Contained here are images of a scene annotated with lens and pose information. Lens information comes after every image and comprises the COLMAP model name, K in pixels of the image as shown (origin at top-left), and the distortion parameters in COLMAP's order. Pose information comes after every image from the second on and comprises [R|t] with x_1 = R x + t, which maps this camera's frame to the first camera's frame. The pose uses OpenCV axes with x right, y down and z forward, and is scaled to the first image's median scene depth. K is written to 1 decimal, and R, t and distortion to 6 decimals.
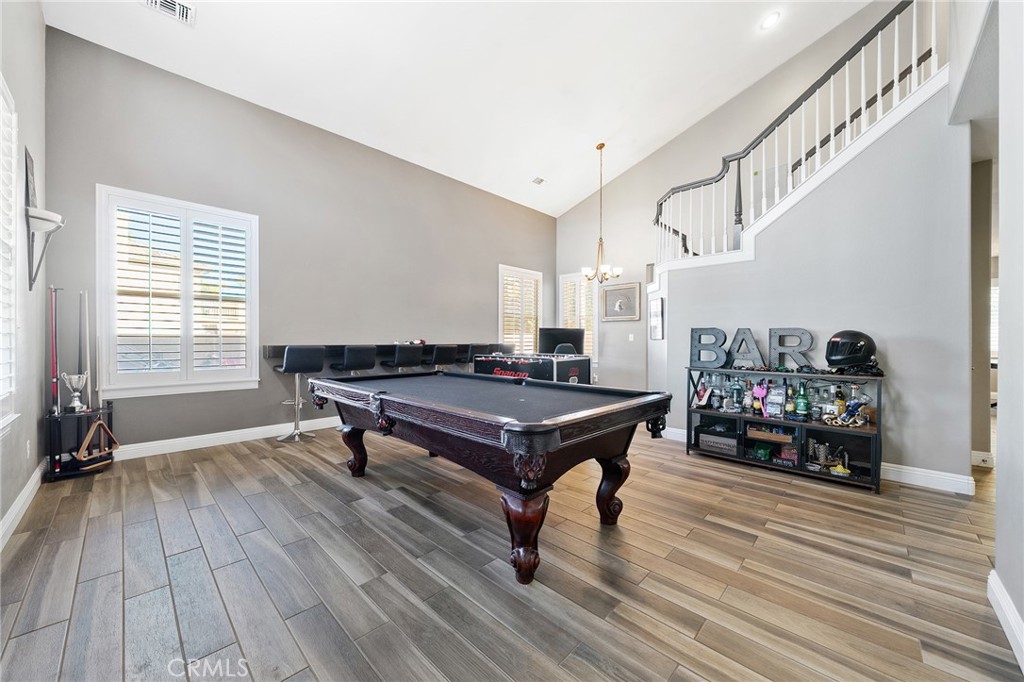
lens RADIAL K [[379.8, 0, 510.3], [0, 379.8, 340.7], [0, 0, 1]] dist [0.002570, 0.000005]
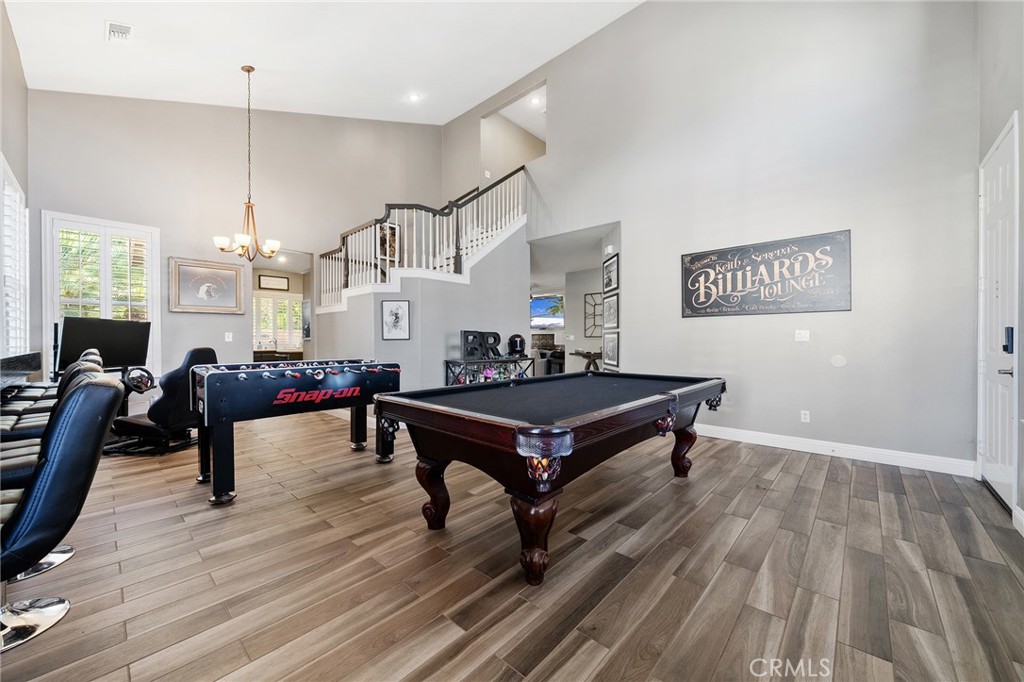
lens RADIAL K [[379.8, 0, 510.9], [0, 379.8, 339.4], [0, 0, 1]] dist [0.002570, 0.000005]
pose [[-0.024859, -0.003705, 0.999684, -1.153594], [0.003199, 0.999988, 0.003785, -0.008680], [-0.999686, 0.003293, -0.024847, 1.248433]]
